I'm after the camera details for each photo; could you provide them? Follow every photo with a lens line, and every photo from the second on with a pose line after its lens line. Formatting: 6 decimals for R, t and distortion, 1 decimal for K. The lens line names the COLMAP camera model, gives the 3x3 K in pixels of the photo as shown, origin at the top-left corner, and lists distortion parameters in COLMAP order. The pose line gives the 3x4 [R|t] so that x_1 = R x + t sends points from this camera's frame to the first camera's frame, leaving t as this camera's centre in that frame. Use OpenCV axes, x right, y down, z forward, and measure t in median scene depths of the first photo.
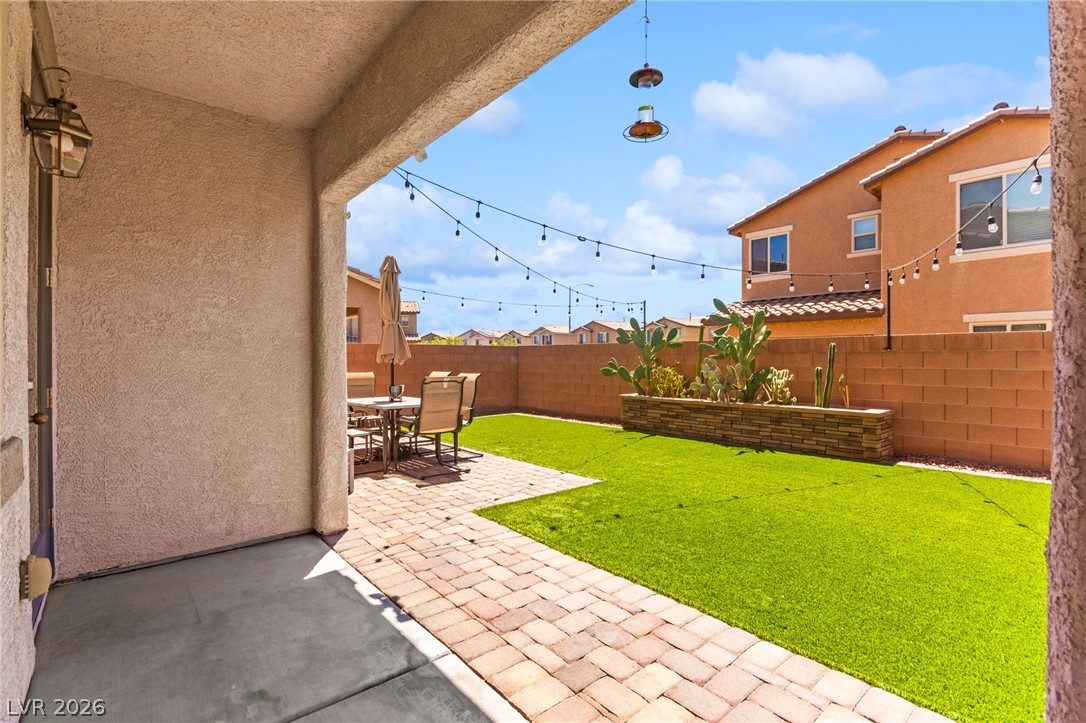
lens RADIAL K [[494.1, 0, 543.7], [0, 494.1, 355.3], [0, 0, 1]] dist [0.002673, -0.000559]
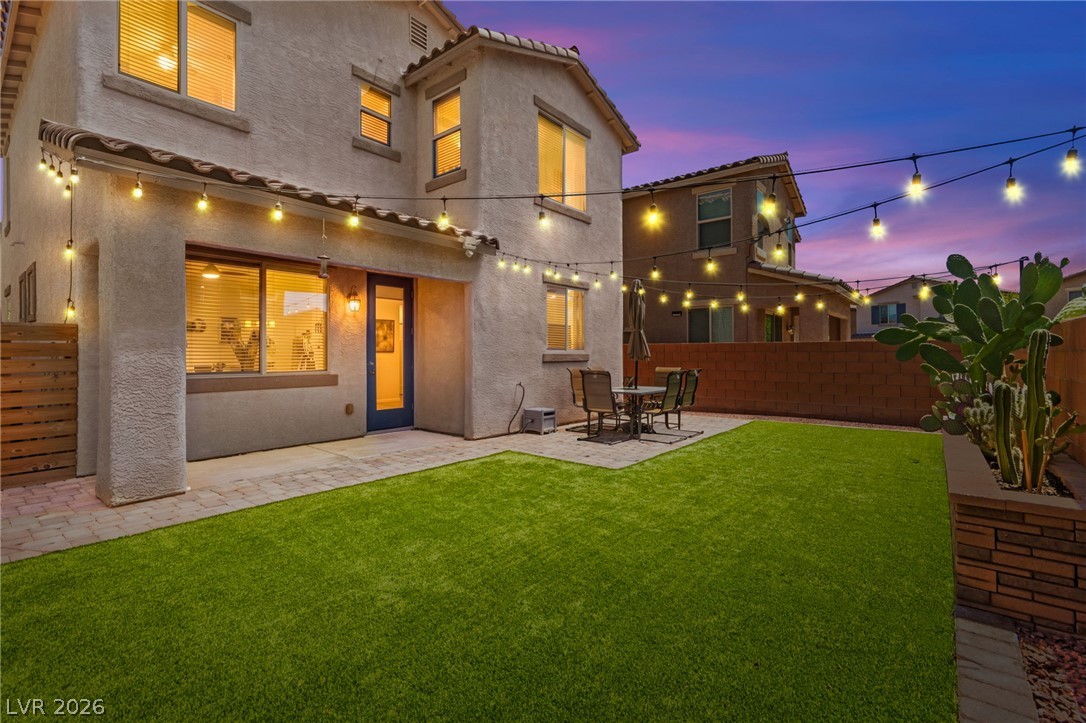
lens RADIAL K [[481.7, 0, 532.3], [0, 481.7, 345.9], [0, 0, 1]] dist [0.004431, -0.000299]
pose [[0.184290, -0.015290, -0.982753, 0.858344], [0.004827, 0.999881, -0.014651, -0.005674], [0.982860, -0.002044, 0.184342, 0.459050]]
